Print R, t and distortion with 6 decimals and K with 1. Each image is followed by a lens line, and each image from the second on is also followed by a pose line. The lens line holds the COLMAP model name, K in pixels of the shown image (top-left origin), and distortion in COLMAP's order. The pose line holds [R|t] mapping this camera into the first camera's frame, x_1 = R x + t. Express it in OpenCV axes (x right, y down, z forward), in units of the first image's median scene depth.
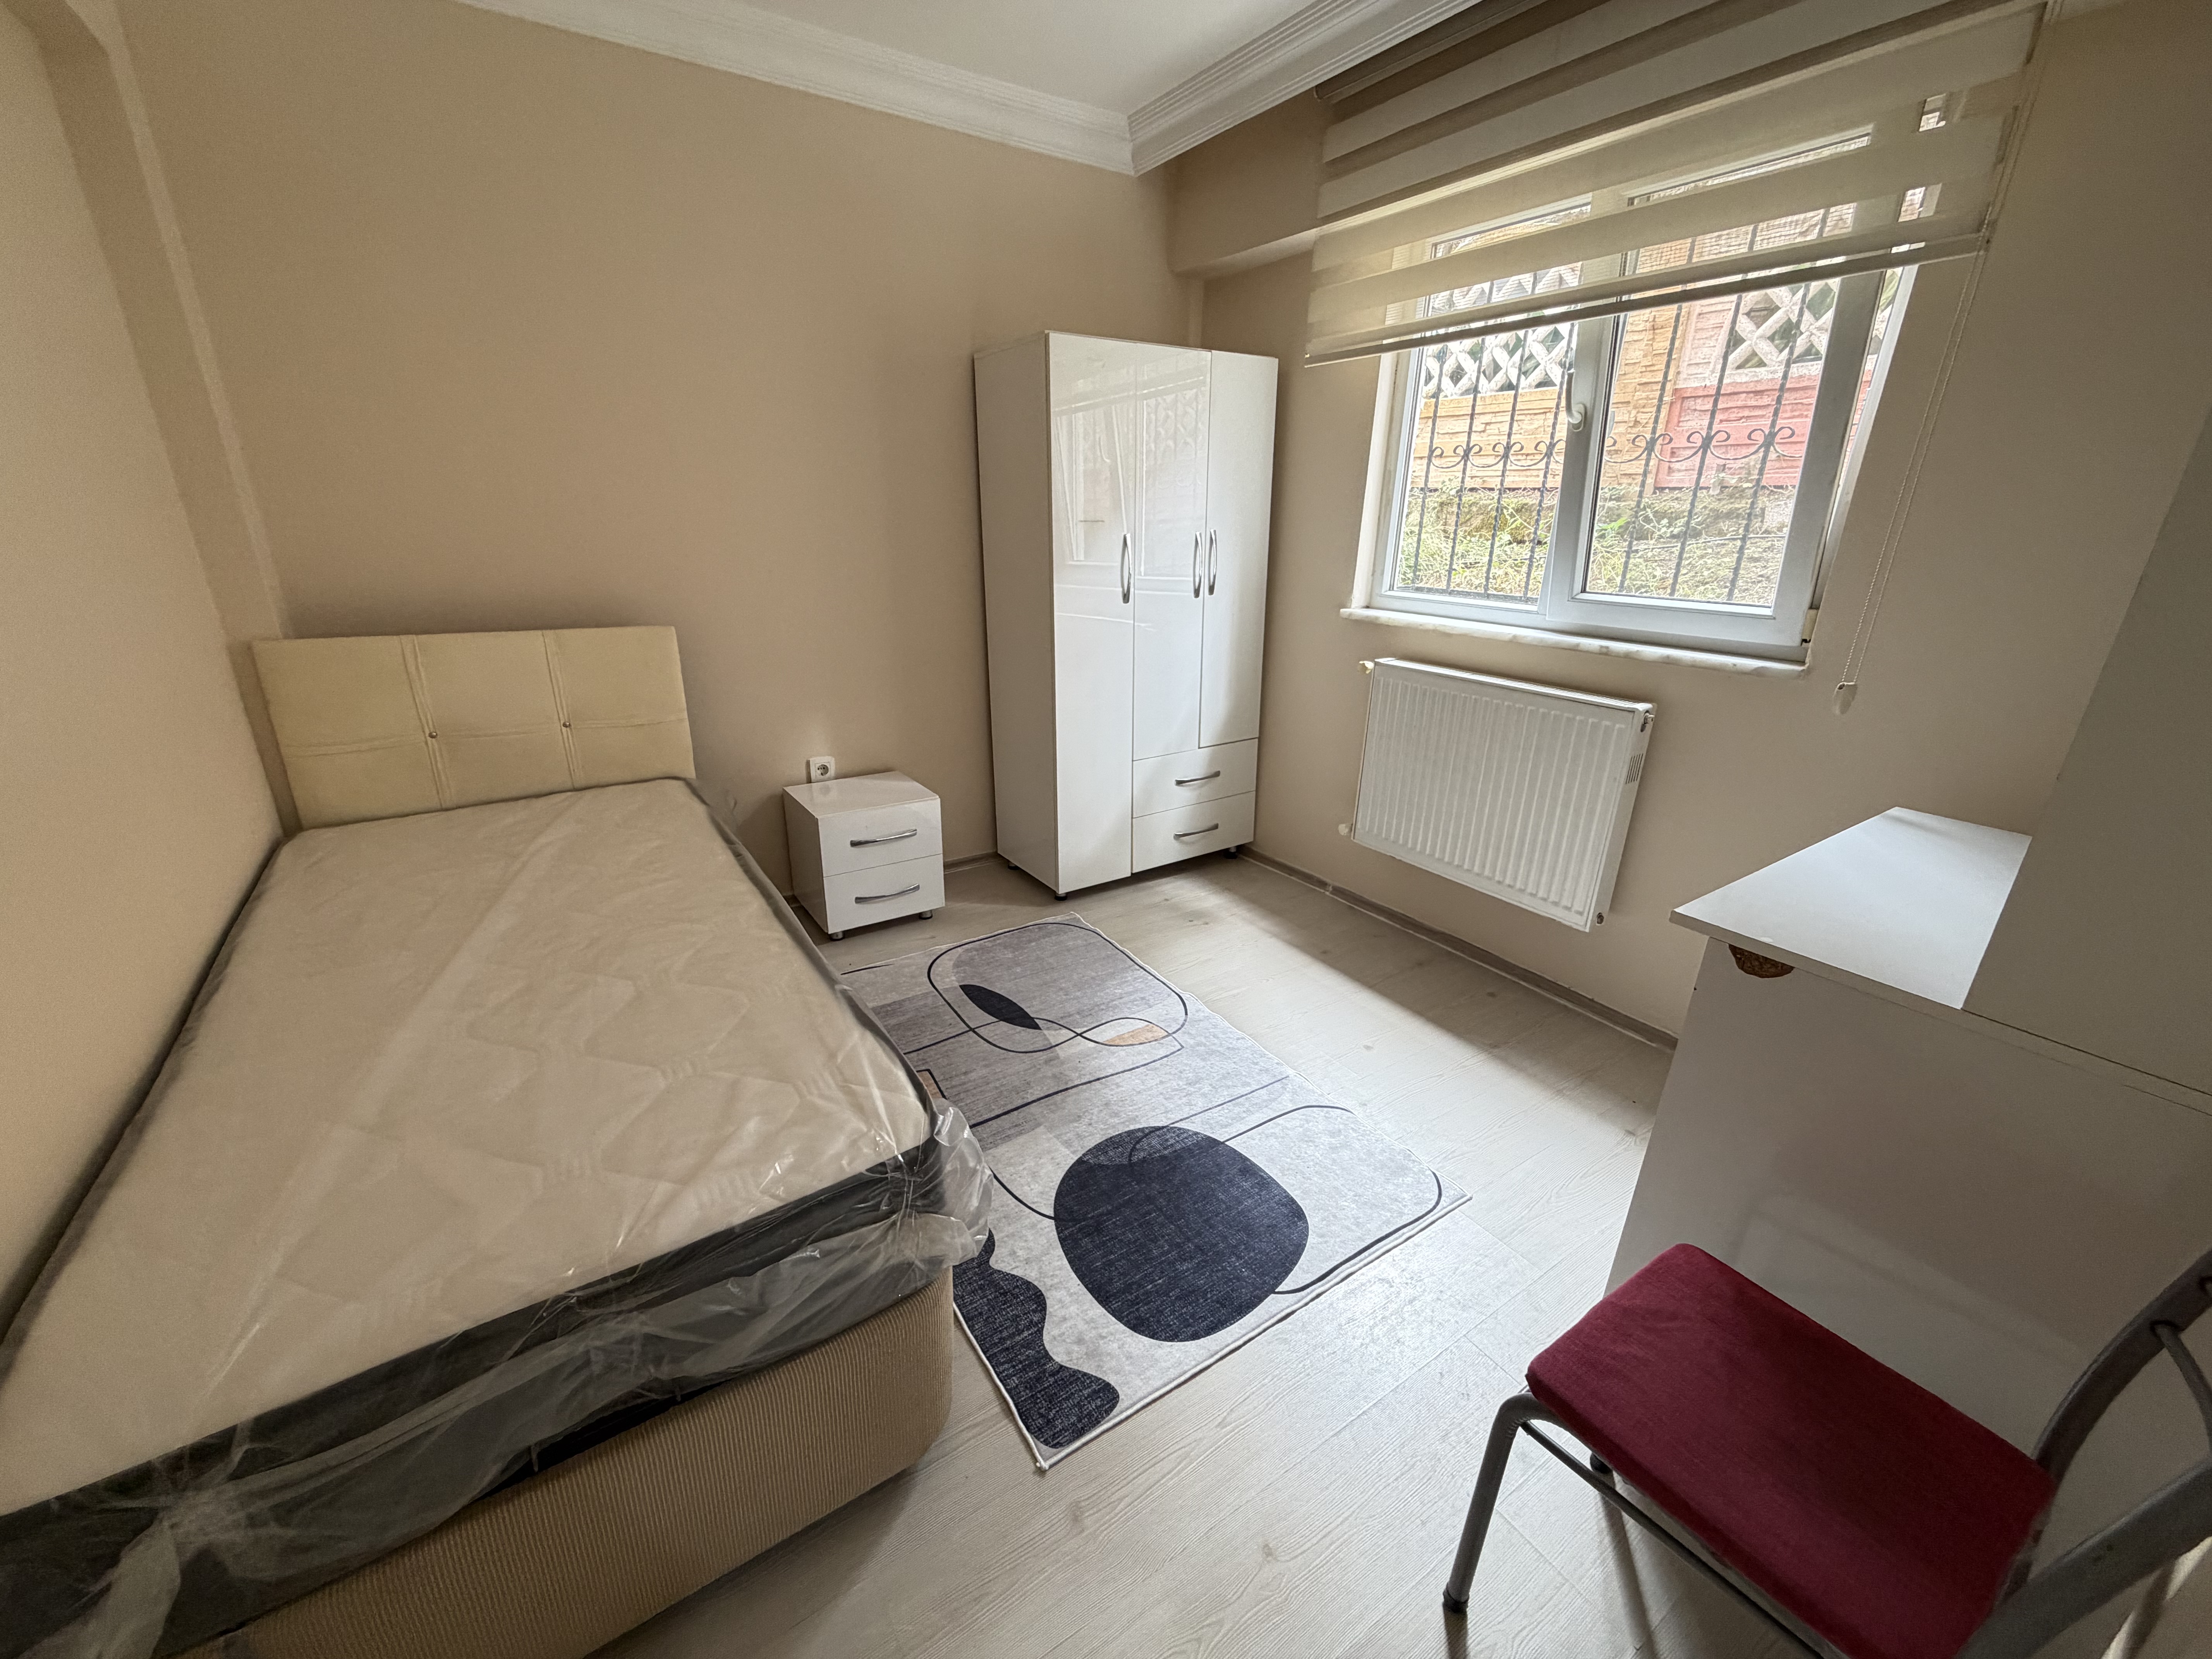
lens RADIAL K [[877.4, 0, 1092.6], [0, 877.4, 823.0], [0, 0, 1]] dist [0.000313, 0.000318]
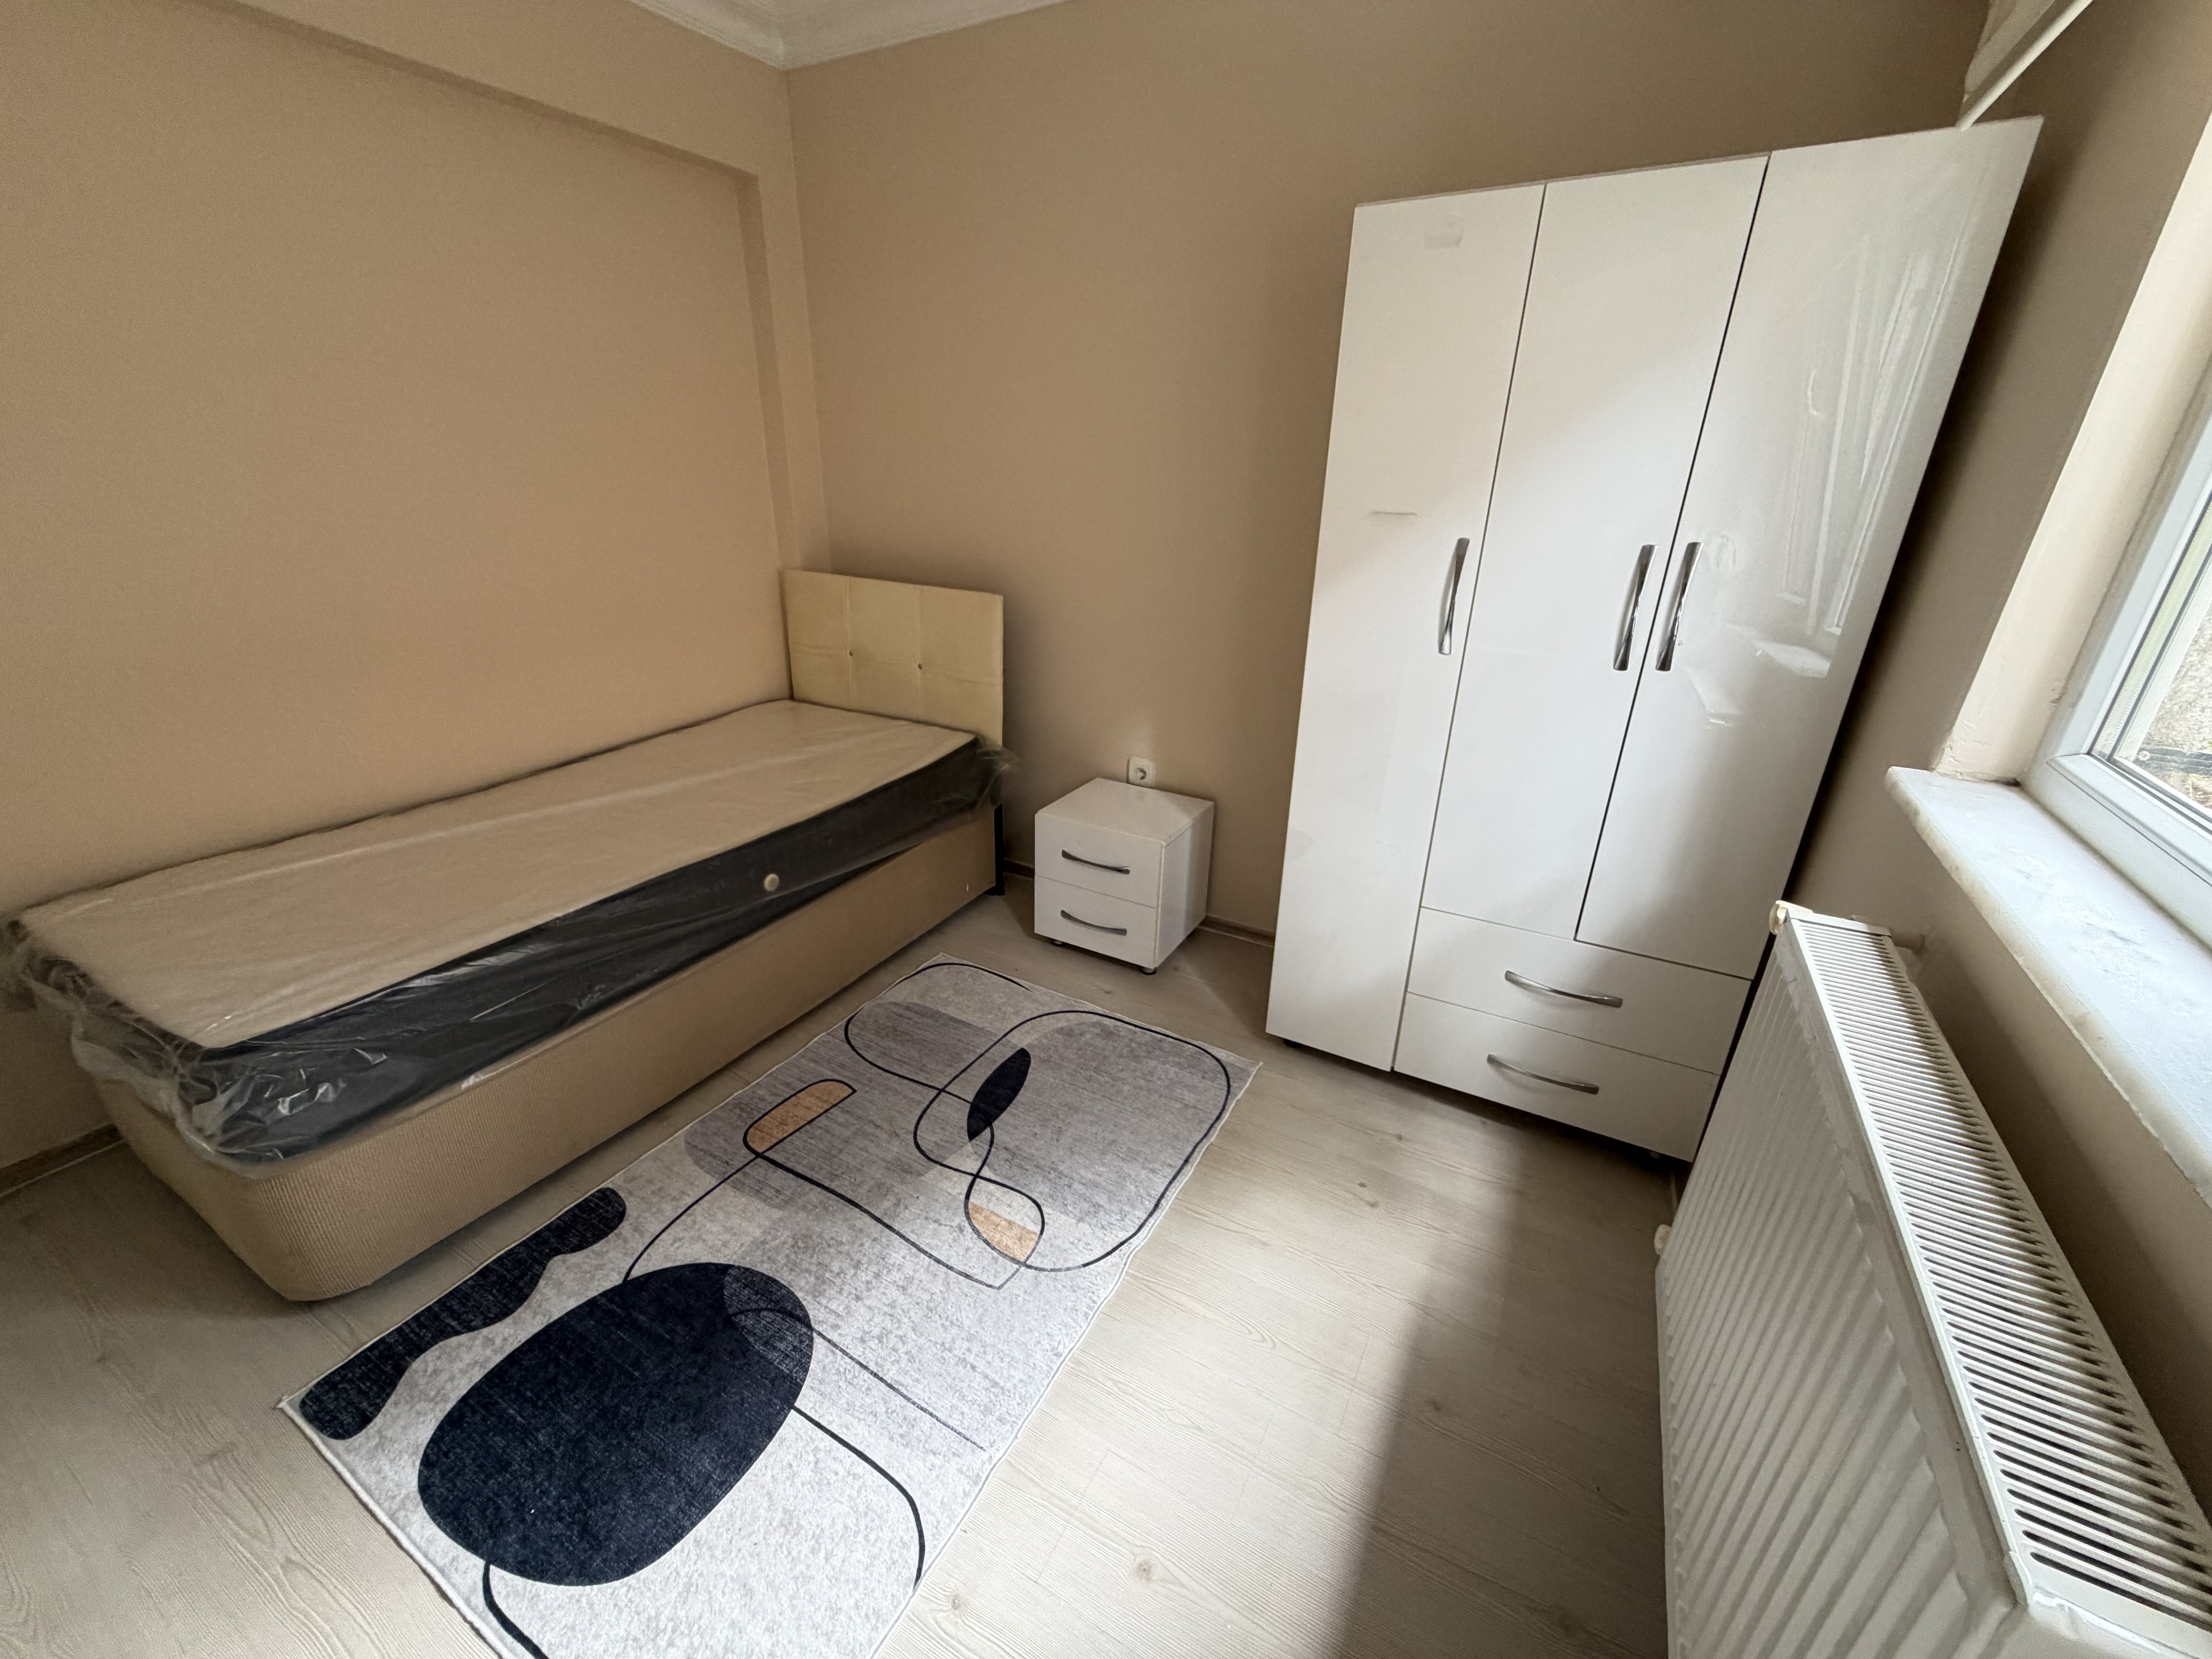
lens RADIAL K [[877.4, 0, 1101.6], [0, 877.4, 824.1], [0, 0, 1]] dist [0.000313, 0.000318]
pose [[0.460571, 0.335120, -0.821930, 0.503494], [-0.309086, 0.928587, 0.205409, -0.212716], [0.832070, 0.159442, 0.531261, 0.559374]]
